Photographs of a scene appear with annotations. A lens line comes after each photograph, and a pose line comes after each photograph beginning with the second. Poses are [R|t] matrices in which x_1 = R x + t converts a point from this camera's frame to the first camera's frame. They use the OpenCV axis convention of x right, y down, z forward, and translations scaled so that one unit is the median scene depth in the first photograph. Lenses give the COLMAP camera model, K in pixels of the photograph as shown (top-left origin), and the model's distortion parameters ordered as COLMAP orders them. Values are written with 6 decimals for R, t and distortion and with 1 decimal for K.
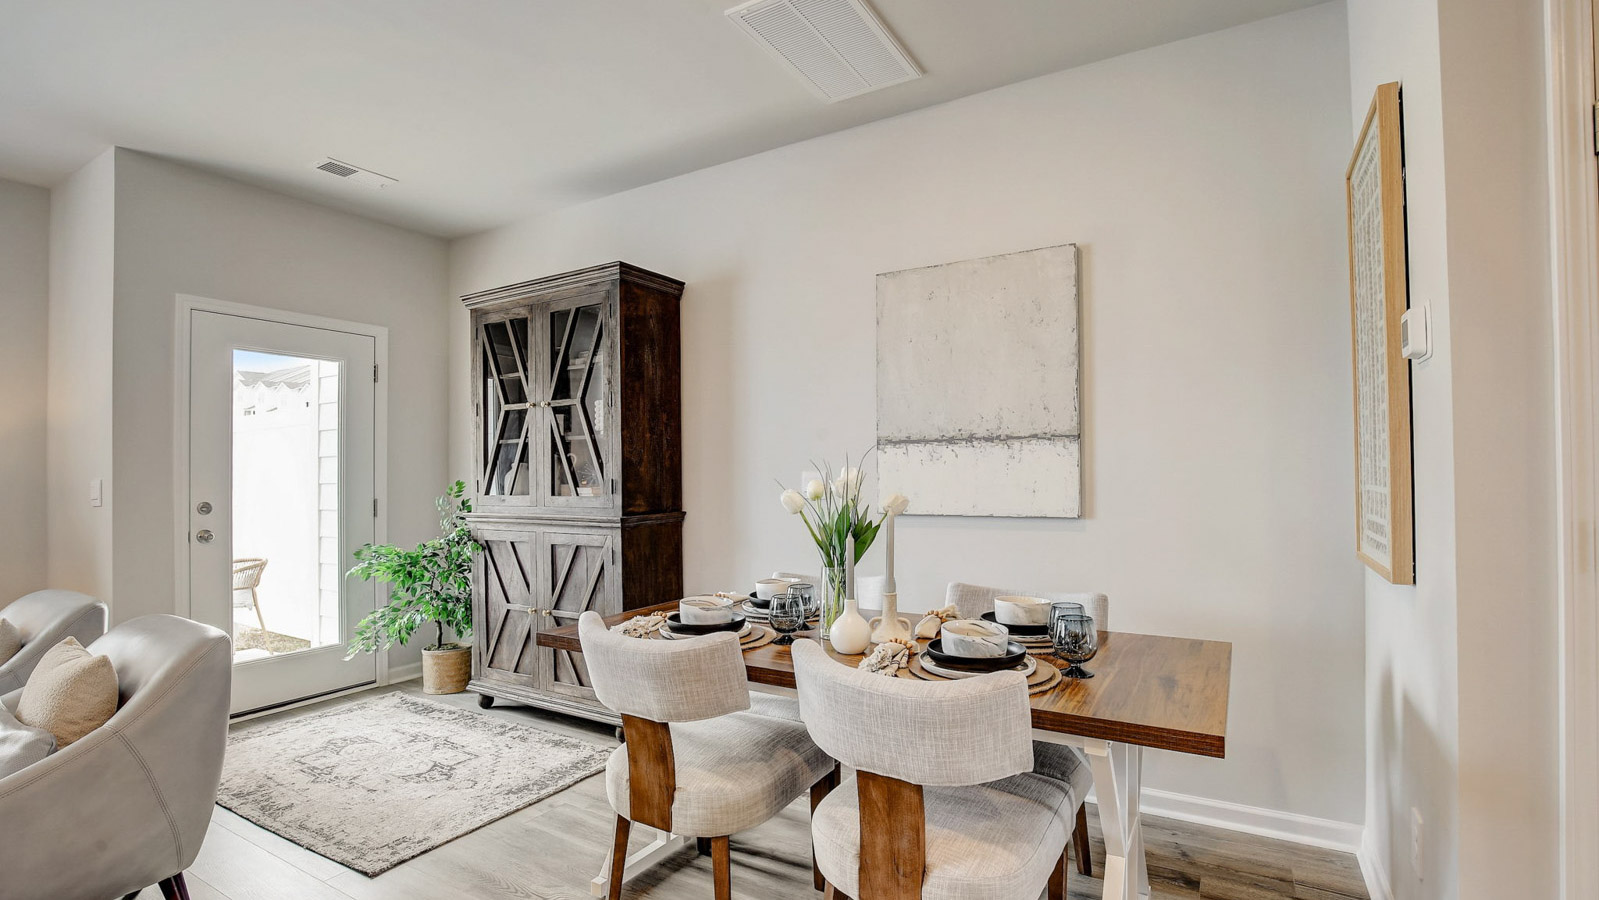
lens RADIAL K [[730.2, 0, 803.4], [0, 730.2, 456.9], [0, 0, 1]] dist [-0.029219, 0.004652]
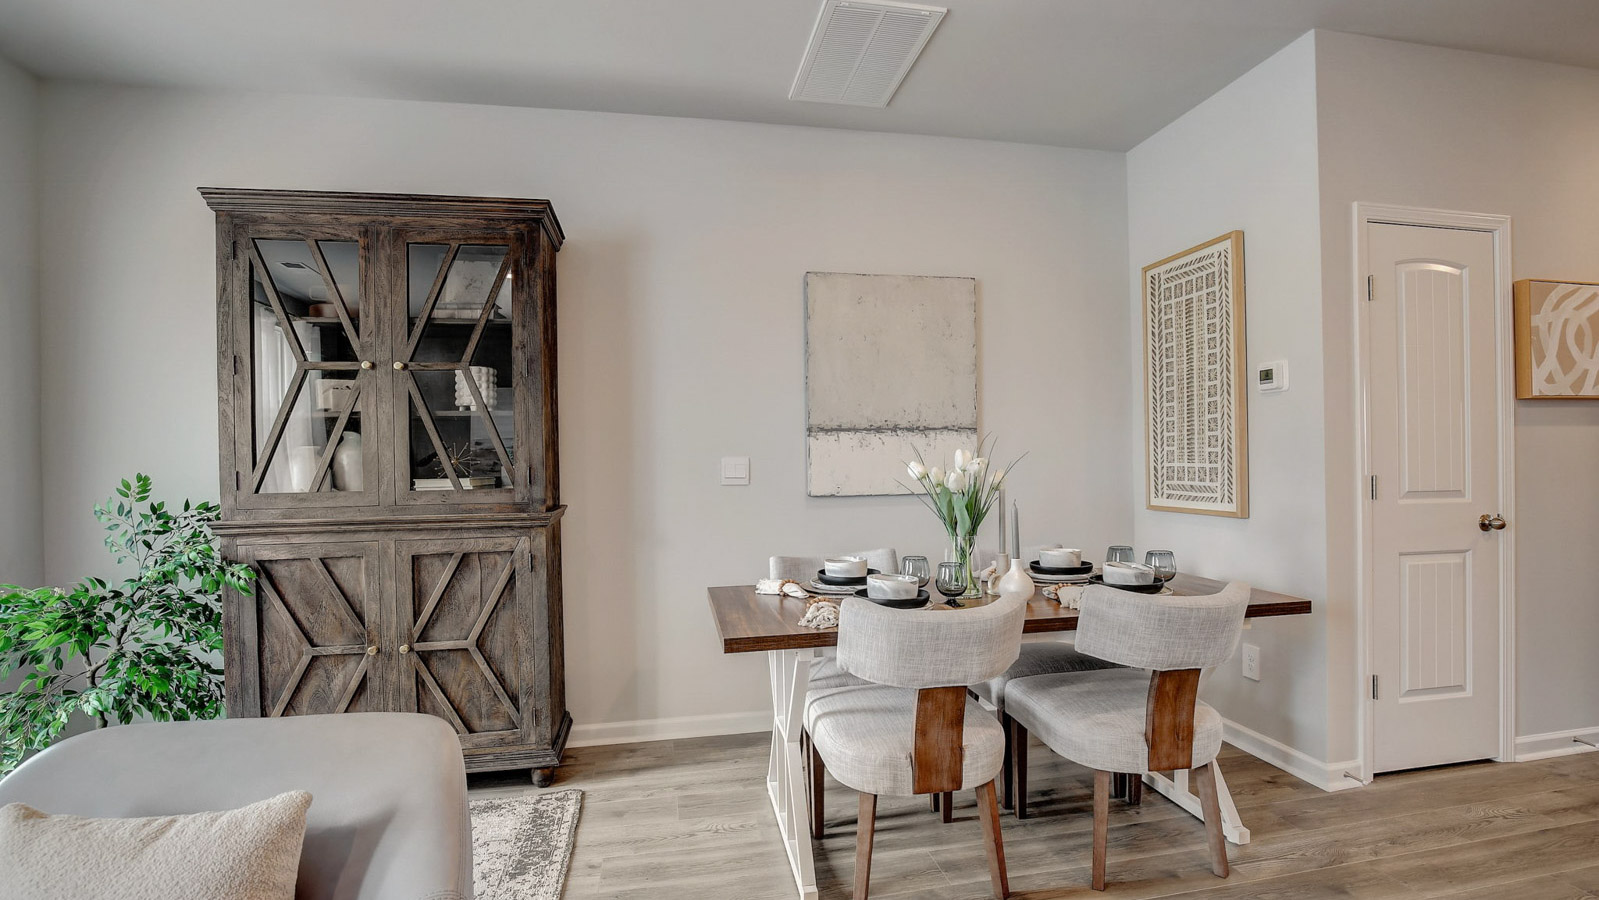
lens RADIAL K [[730.2, 0, 803.4], [0, 730.2, 456.9], [0, 0, 1]] dist [-0.029219, 0.004652]
pose [[0.746891, 0.002332, 0.664942, -0.554186], [-0.006875, 0.999967, 0.004216, 0.013861], [-0.664910, -0.007720, 0.746883, 0.187488]]
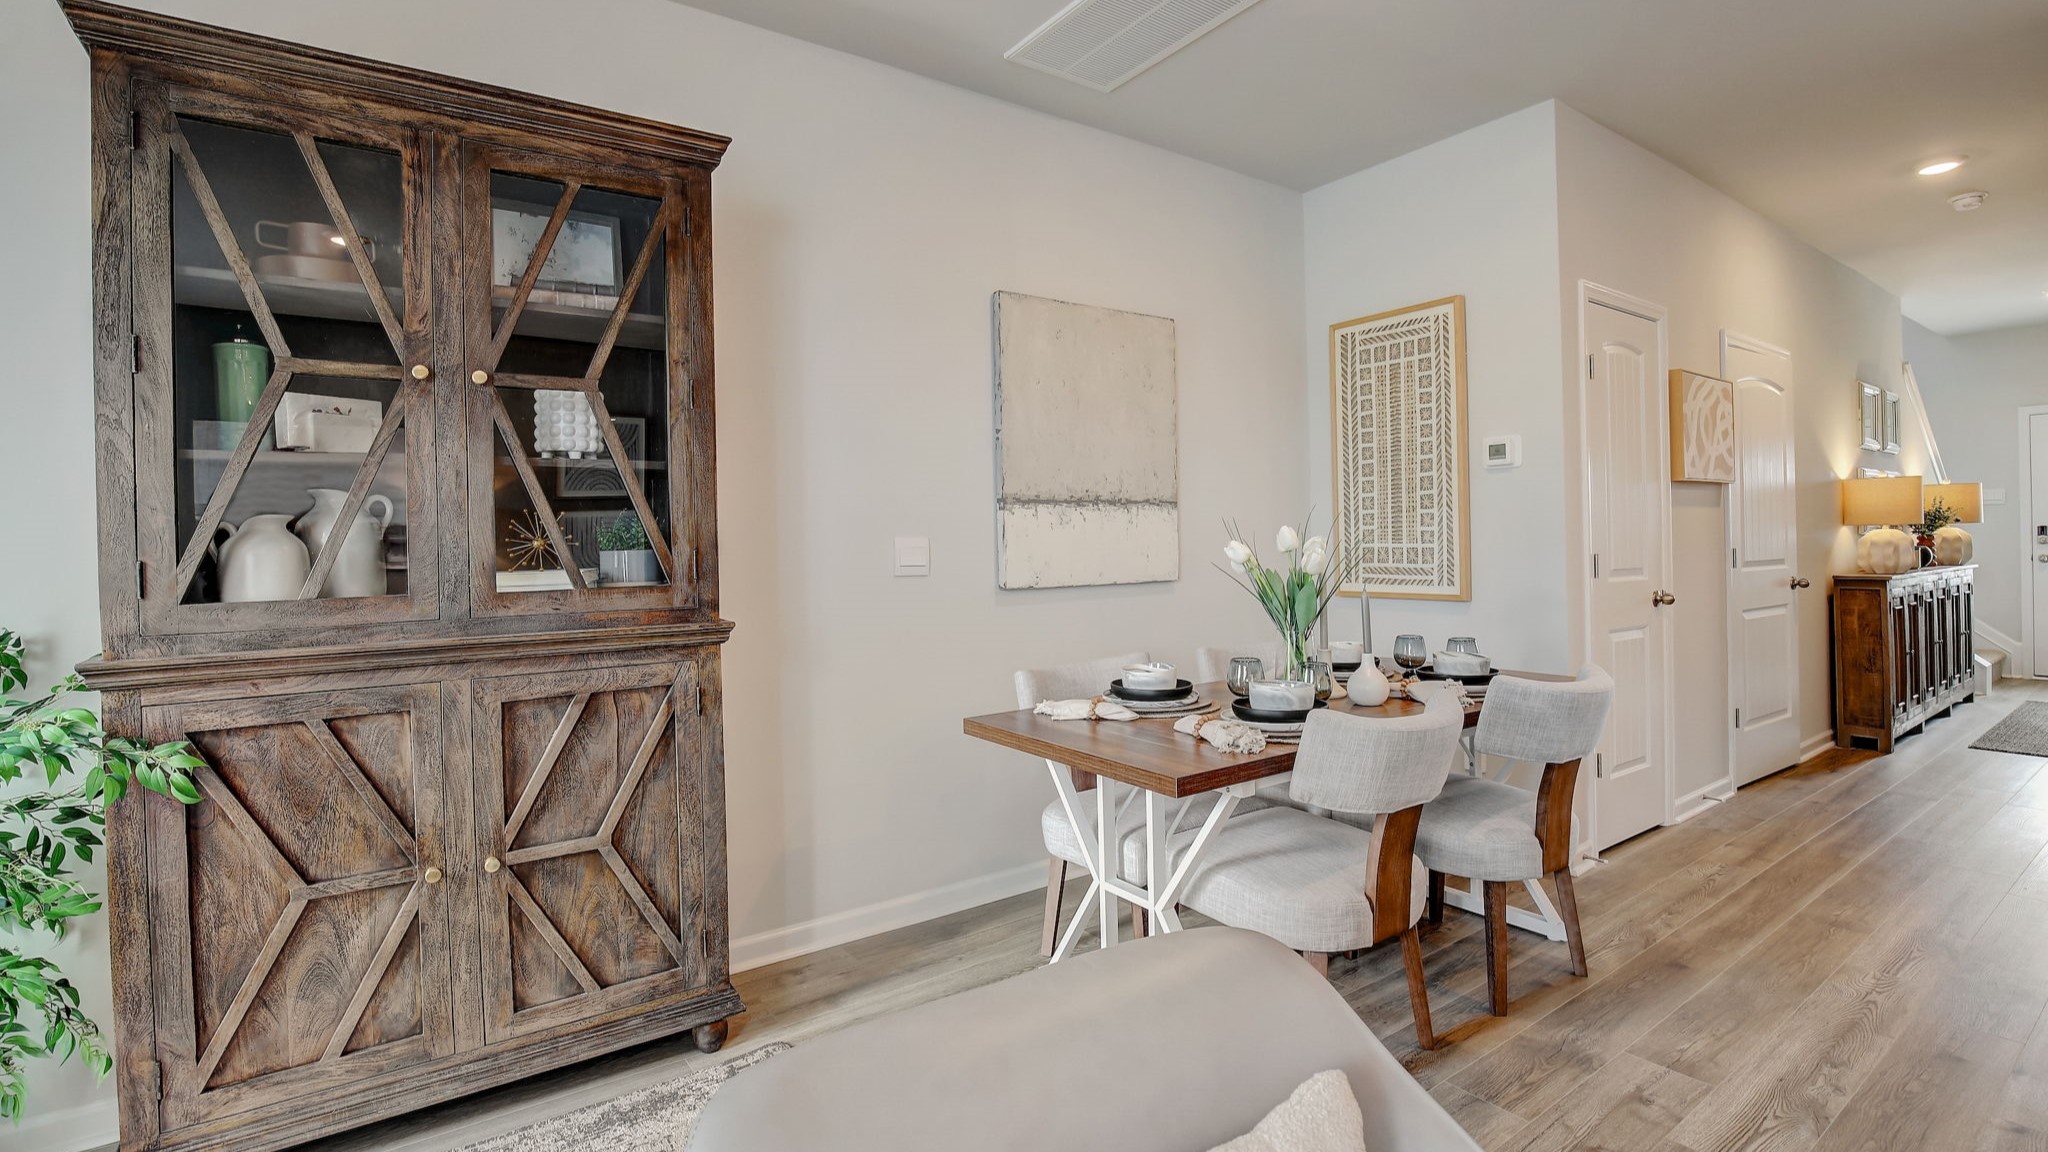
lens RADIAL K [[934.1, 0, 1028.5], [0, 934.1, 537.0], [0, 0, 1]] dist [-0.023941, 0.001191]
pose [[0.412292, 0.006364, 0.911030, -0.740904], [-0.005153, 0.999976, -0.004653, 0.022272], [-0.911037, -0.002776, 0.412314, 0.497600]]
